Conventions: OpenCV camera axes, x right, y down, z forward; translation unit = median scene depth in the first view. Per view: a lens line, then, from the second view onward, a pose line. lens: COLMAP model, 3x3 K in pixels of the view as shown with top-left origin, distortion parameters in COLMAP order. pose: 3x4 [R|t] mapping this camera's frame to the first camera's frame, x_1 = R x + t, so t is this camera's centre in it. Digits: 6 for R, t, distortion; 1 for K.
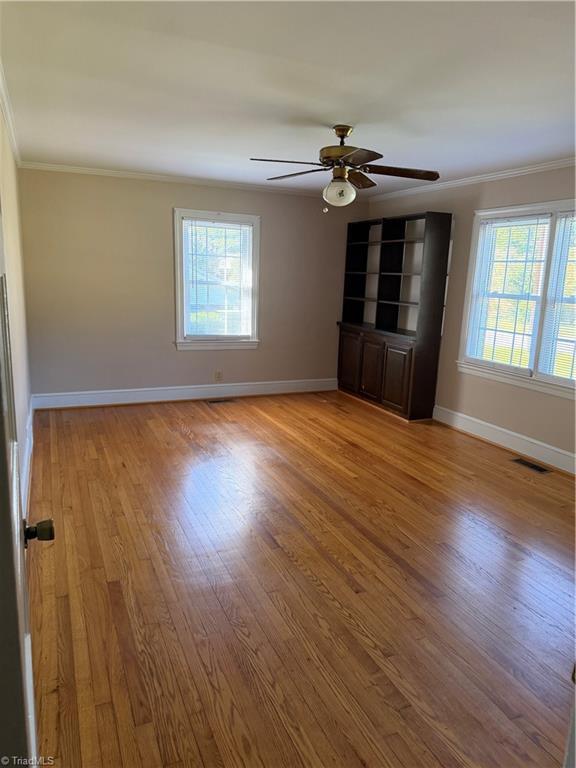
lens RADIAL K [[534.7, 0, 296.7], [0, 534.7, 383.8], [0, 0, 1]] dist [0.076110, -0.109052]
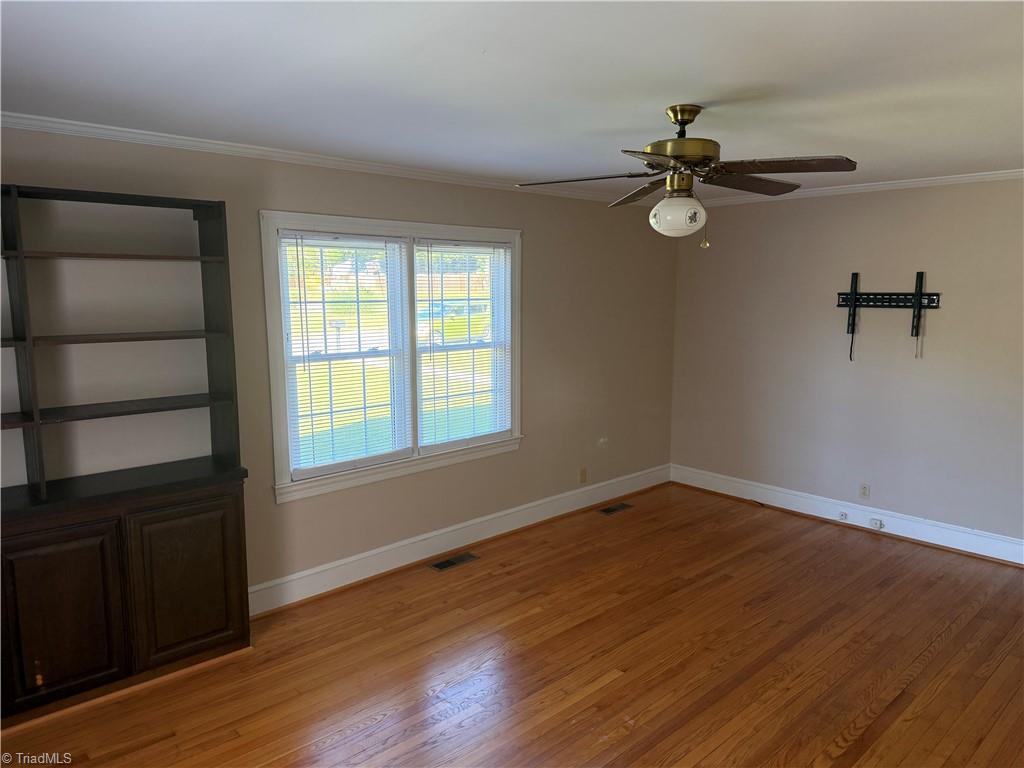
lens RADIAL K [[713.0, 0, 499.9], [0, 713.0, 383.9], [0, 0, 1]] dist [0.076110, -0.109052]
pose [[-0.298214, -0.166185, 0.939921, -0.538096], [0.191179, 0.954373, 0.229397, -0.332866], [-0.935157, 0.248103, -0.252836, 1.208251]]
